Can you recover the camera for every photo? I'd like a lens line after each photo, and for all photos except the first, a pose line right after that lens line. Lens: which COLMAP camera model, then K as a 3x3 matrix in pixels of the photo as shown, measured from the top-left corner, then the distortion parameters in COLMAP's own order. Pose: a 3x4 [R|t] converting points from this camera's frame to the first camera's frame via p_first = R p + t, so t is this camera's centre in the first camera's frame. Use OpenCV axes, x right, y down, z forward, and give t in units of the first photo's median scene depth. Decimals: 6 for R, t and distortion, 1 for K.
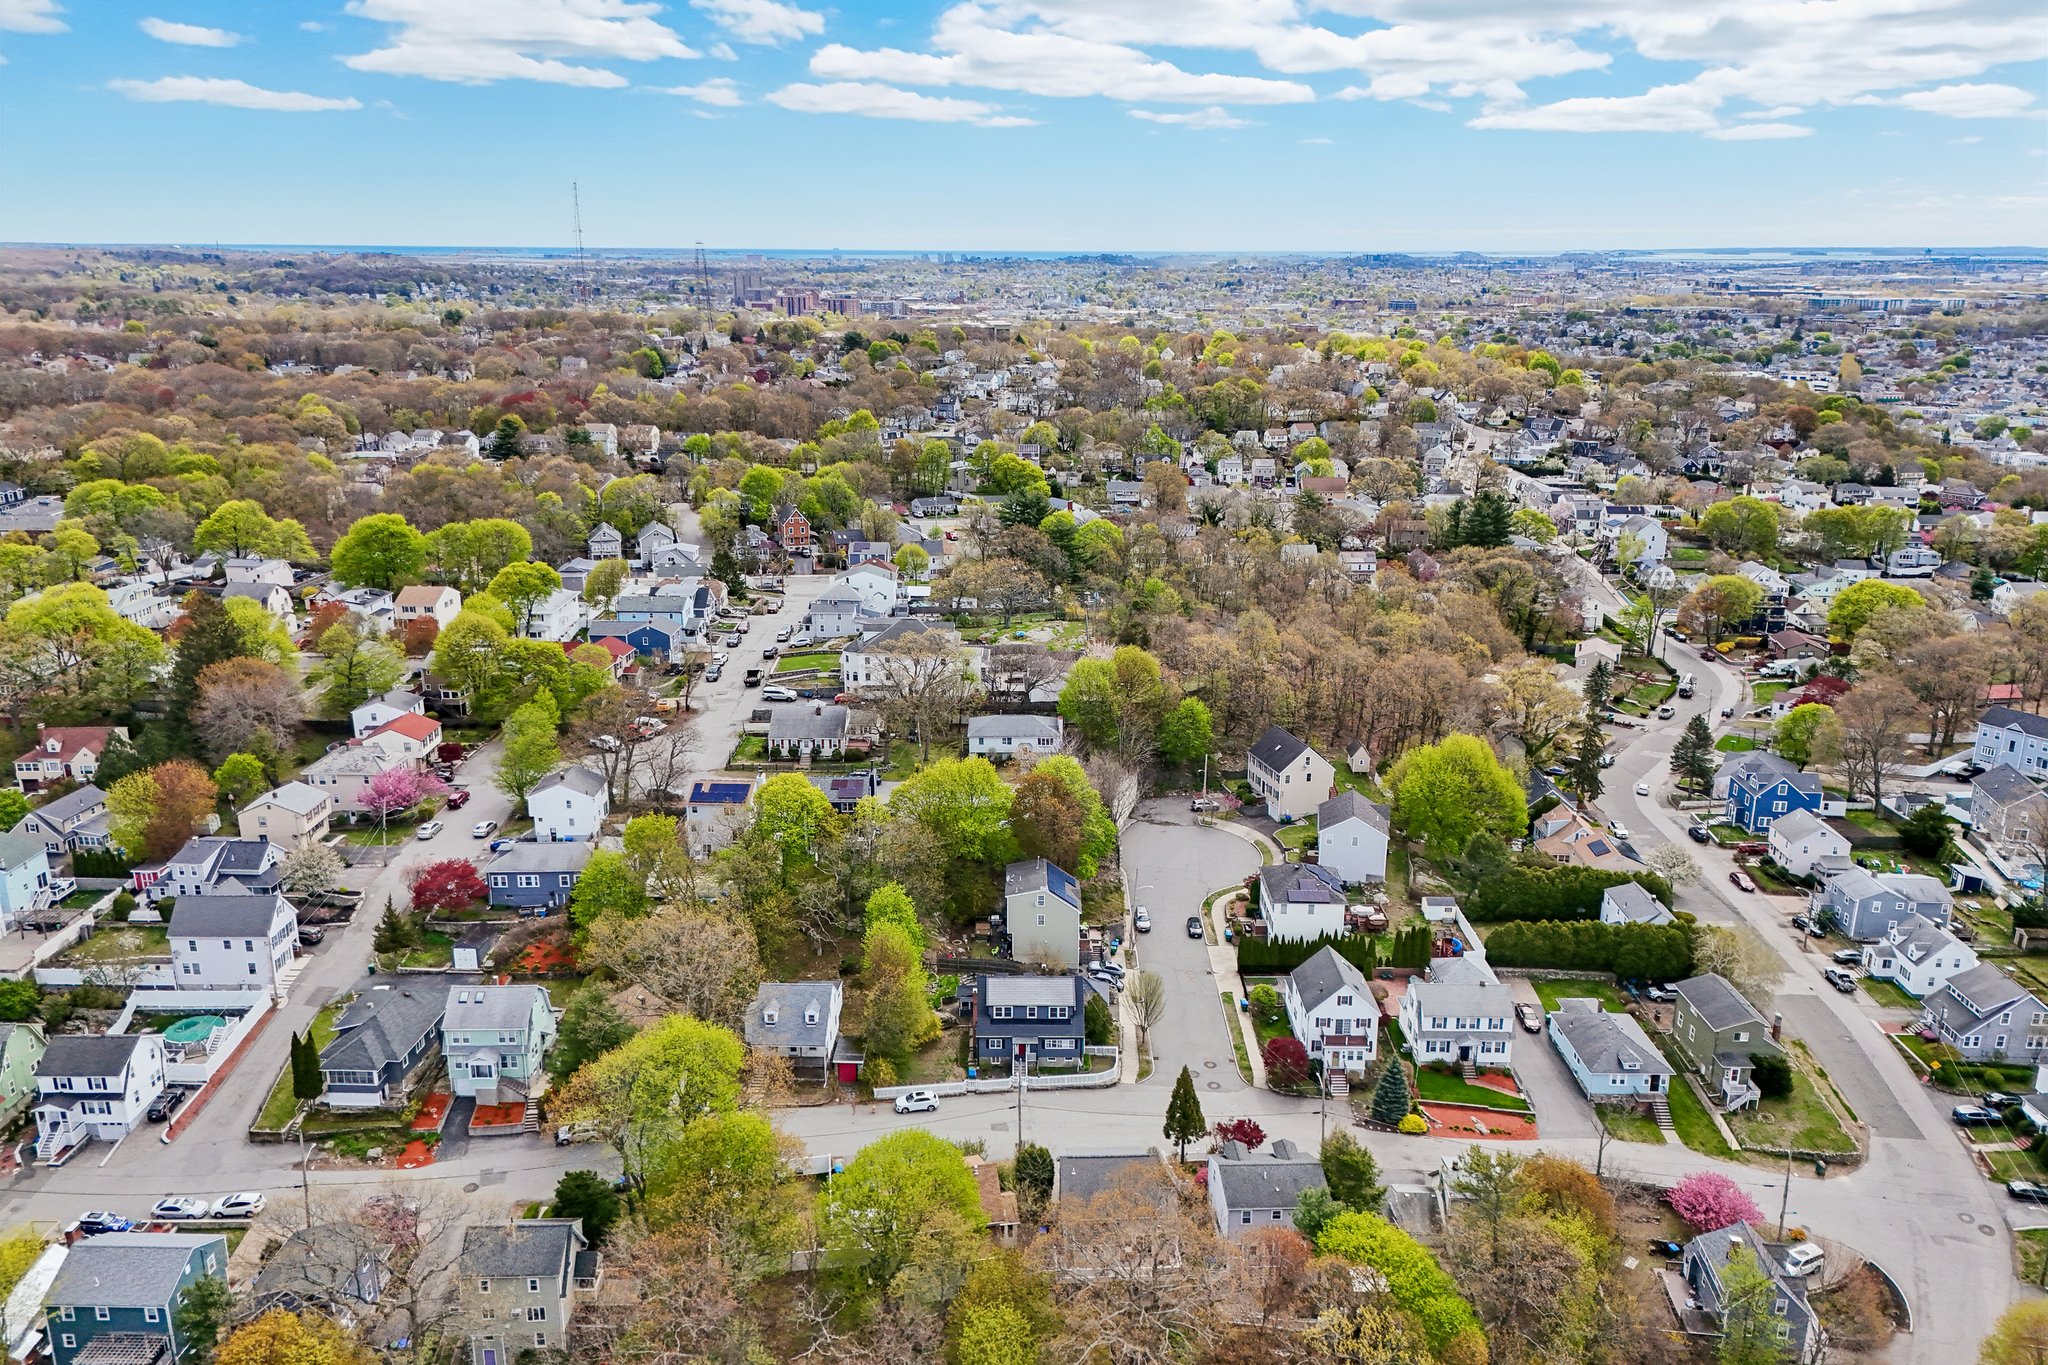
lens RADIAL K [[1481.9, 0, 1024.0], [0, 1481.9, 682.5], [0, 0, 1]] dist [0.095612, -0.106163]
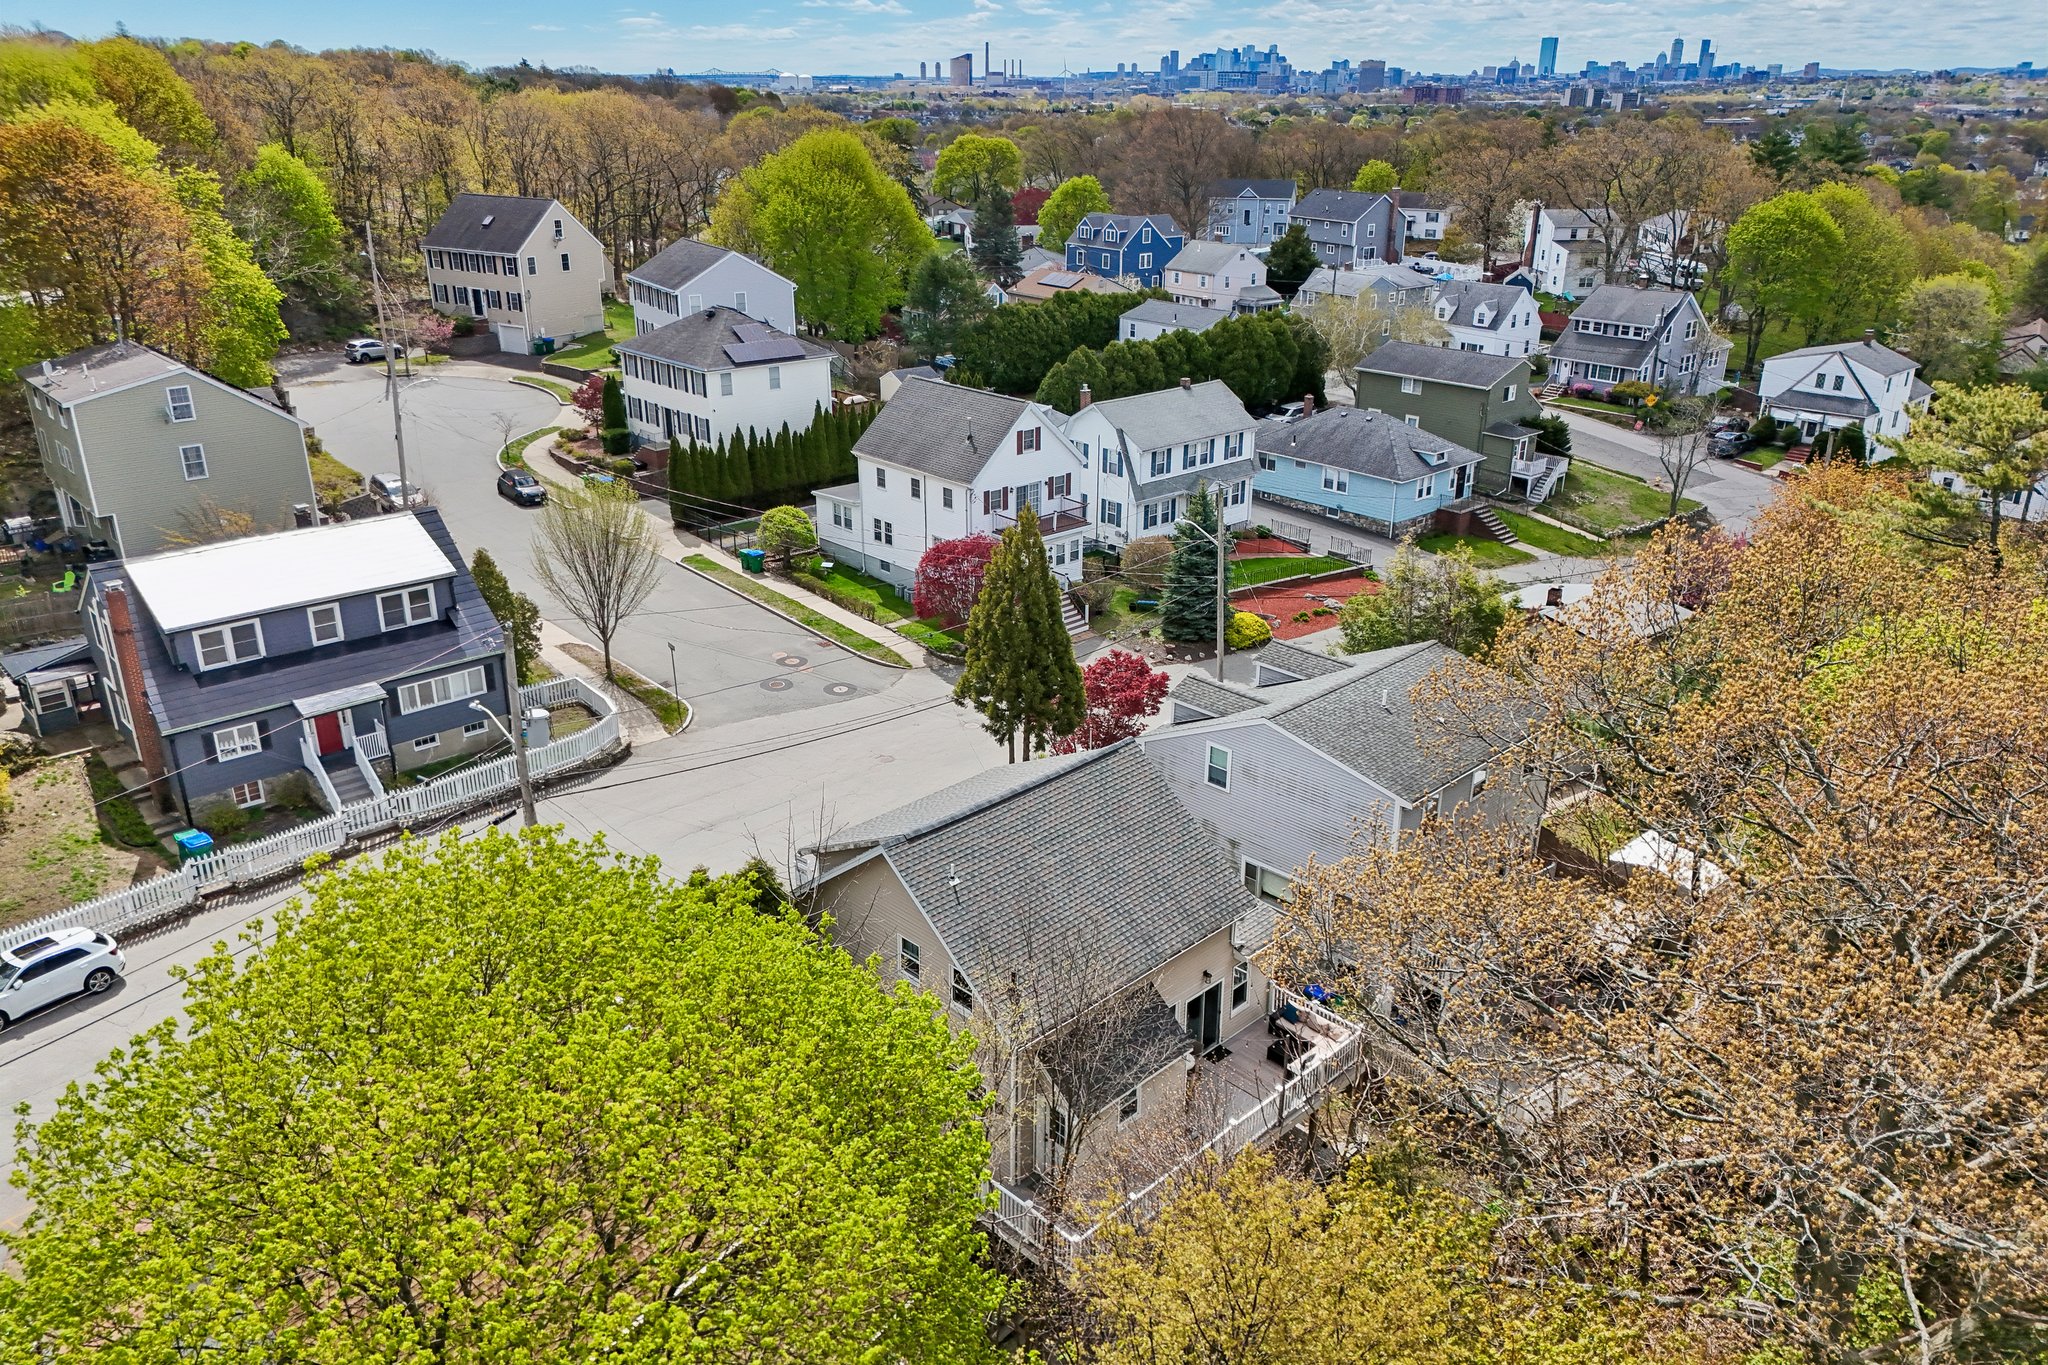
lens RADIAL K [[1481.9, 0, 1024.0], [0, 1481.9, 682.5], [0, 0, 1]] dist [0.095612, -0.106163]
pose [[0.739168, -0.251602, 0.624761, -0.089118], [0.184867, 0.967769, 0.171016, 0.202219], [-0.647653, -0.010912, 0.761857, 0.637719]]
